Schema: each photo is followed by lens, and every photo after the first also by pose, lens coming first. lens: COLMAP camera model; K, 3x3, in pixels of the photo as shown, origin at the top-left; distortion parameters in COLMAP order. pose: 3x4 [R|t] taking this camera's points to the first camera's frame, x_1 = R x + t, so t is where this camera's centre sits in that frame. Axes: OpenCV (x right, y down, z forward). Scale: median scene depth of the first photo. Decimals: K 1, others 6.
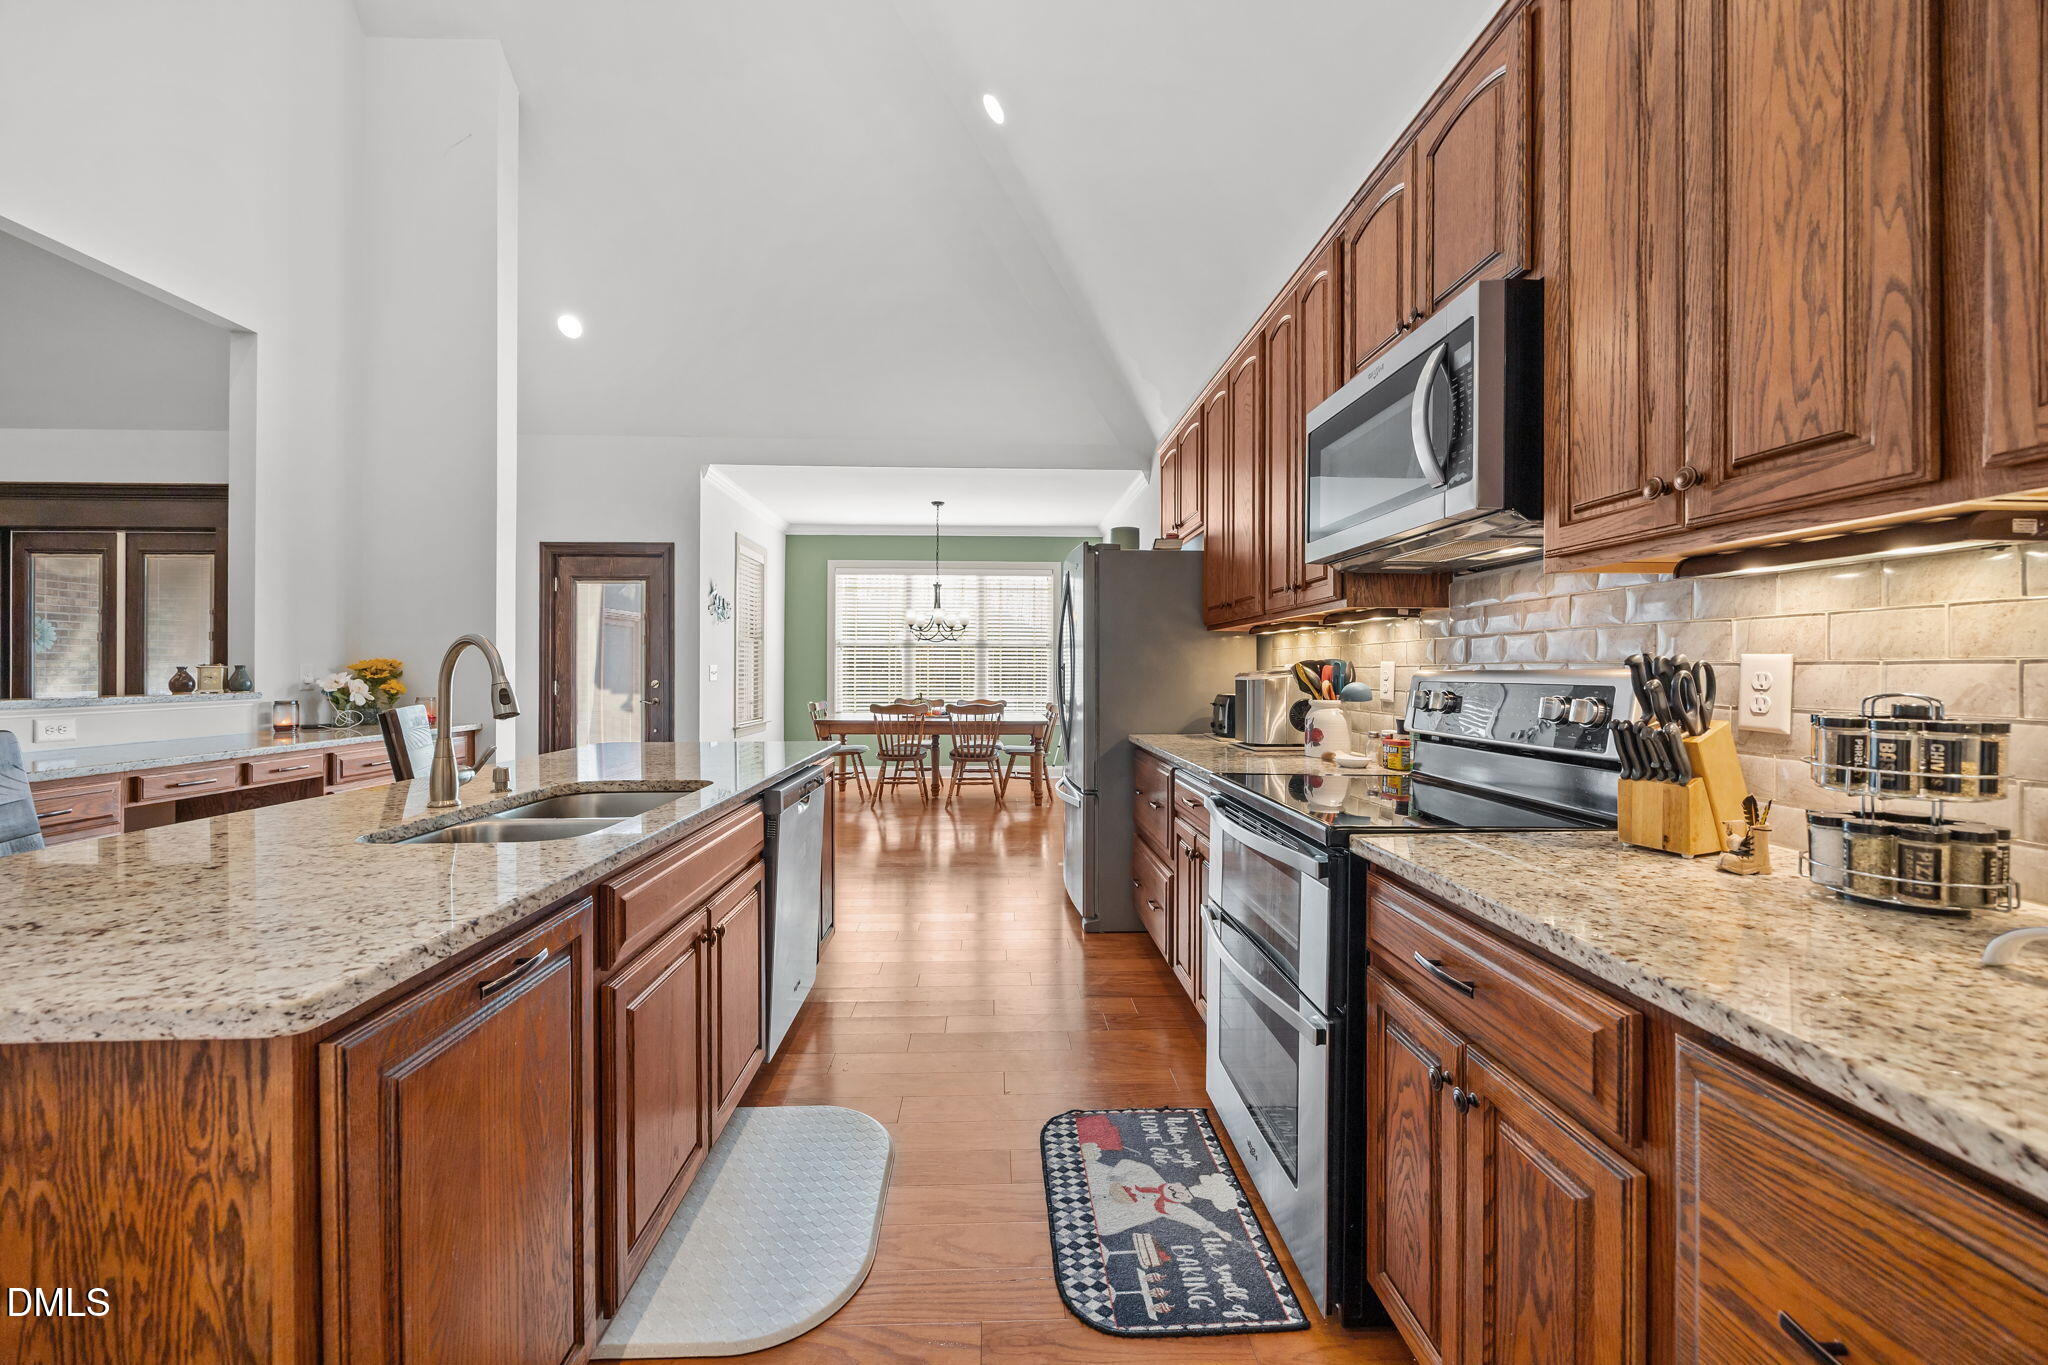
lens RADIAL K [[780.4, 0, 1024.7], [0, 780.4, 673.4], [0, 0, 1]] dist [-0.003460, -0.000135]
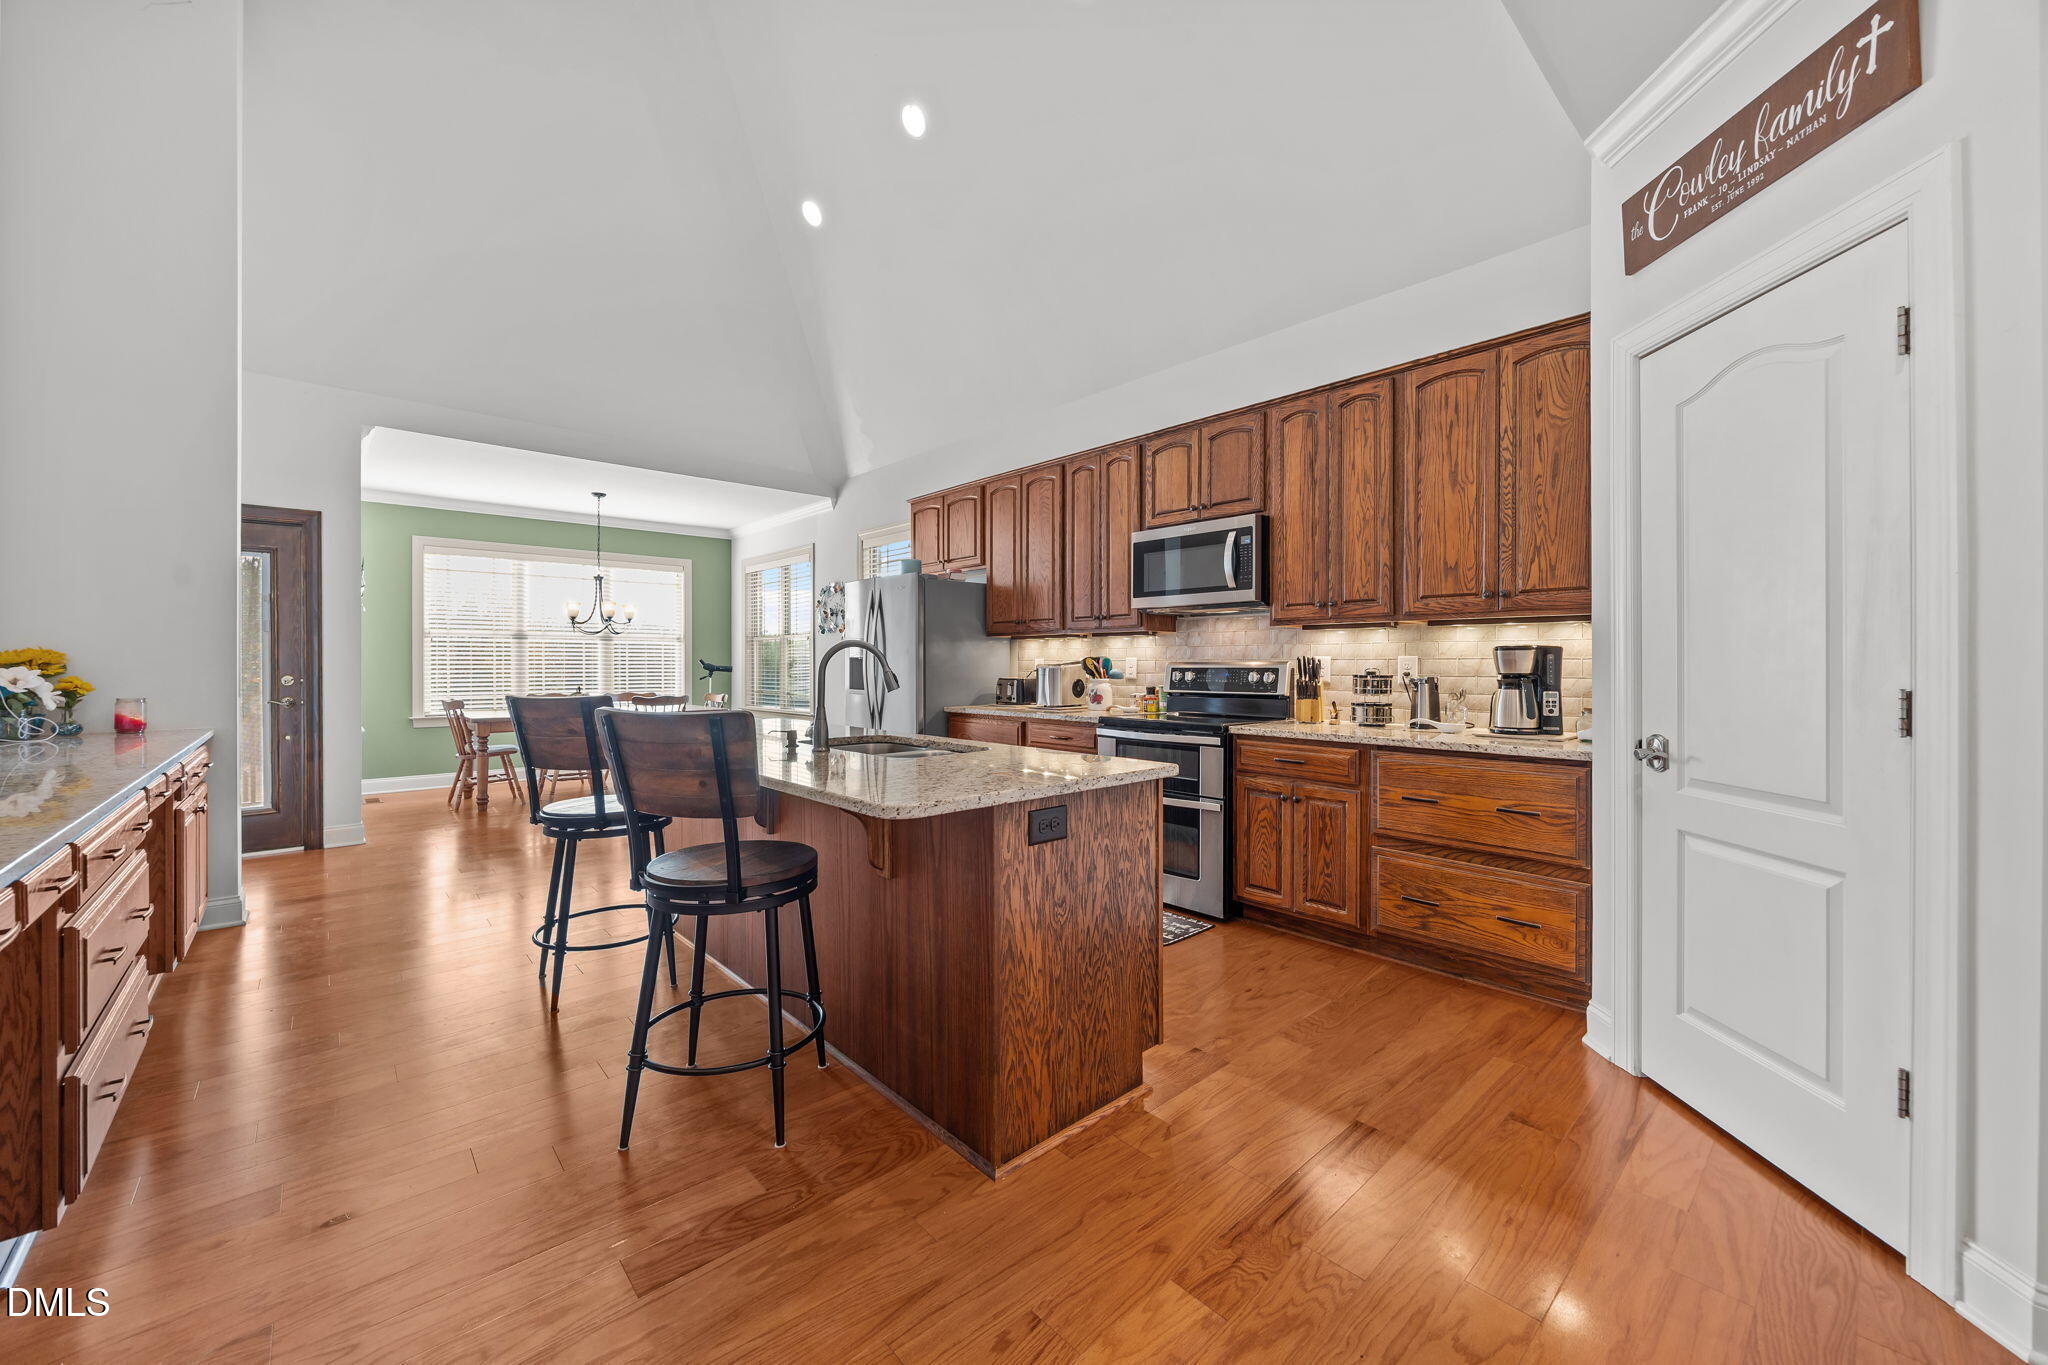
lens RADIAL K [[780.4, 0, 1024.7], [0, 780.4, 673.4], [0, 0, 1]] dist [-0.003460, -0.000135]
pose [[0.767537, -0.010432, 0.640920, -0.673931], [0.004717, 0.999932, 0.010627, 0.001195], [-0.640987, -0.005133, 0.767534, -0.207446]]
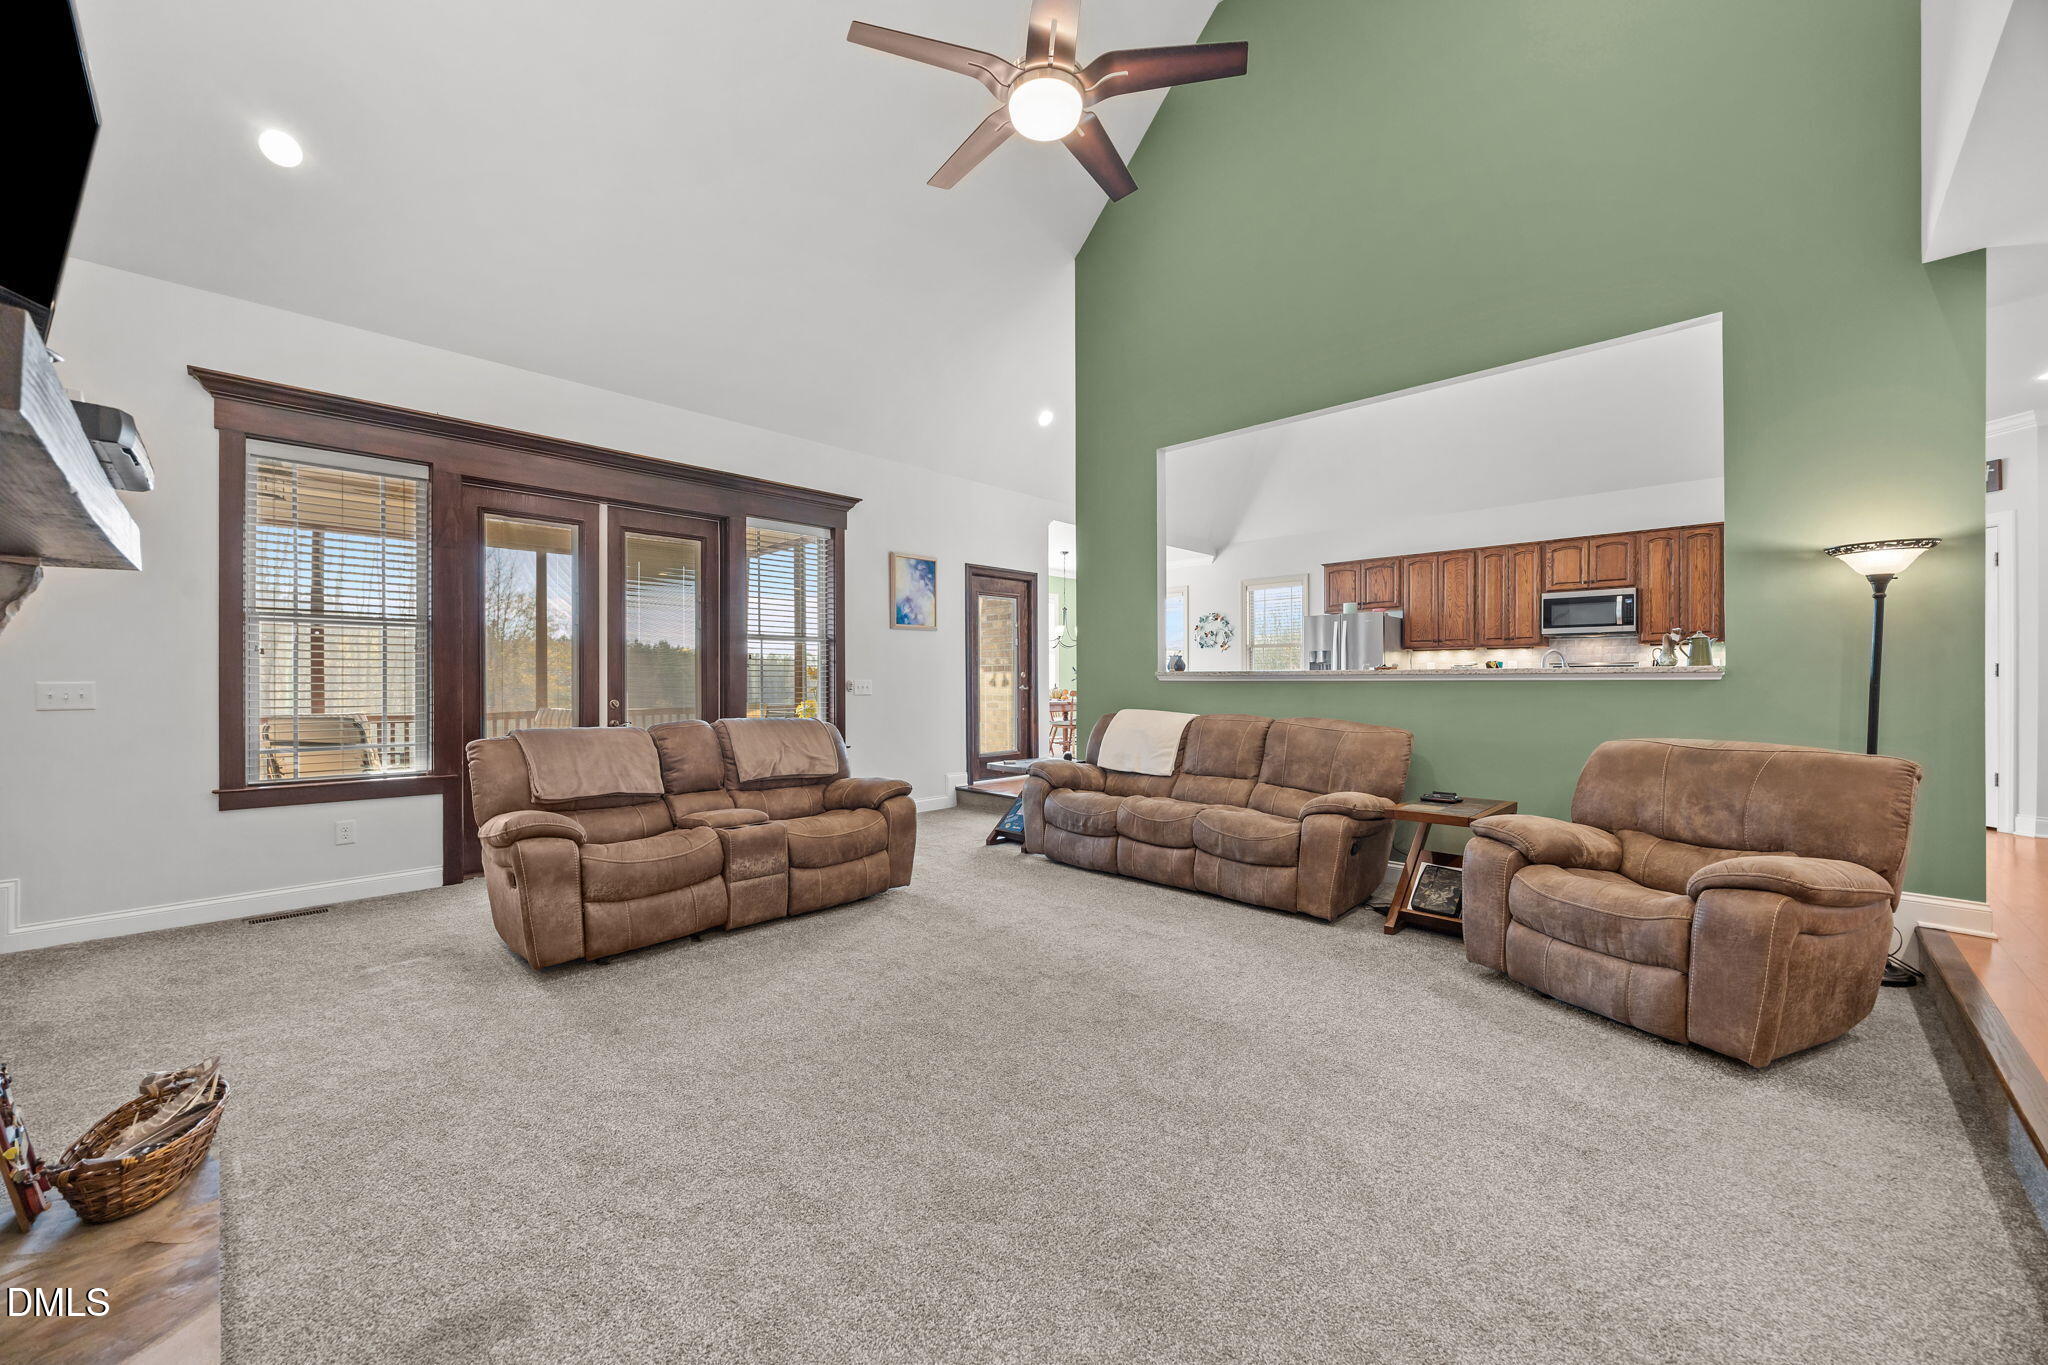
lens RADIAL K [[780.4, 0, 1024.7], [0, 780.4, 673.4], [0, 0, 1]] dist [-0.003460, -0.000135]
pose [[0.719673, 0.003191, 0.694305, -2.364110], [0.004717, 0.999944, -0.009485, 0.039604], [-0.694297, 0.010101, 0.719618, 0.035496]]
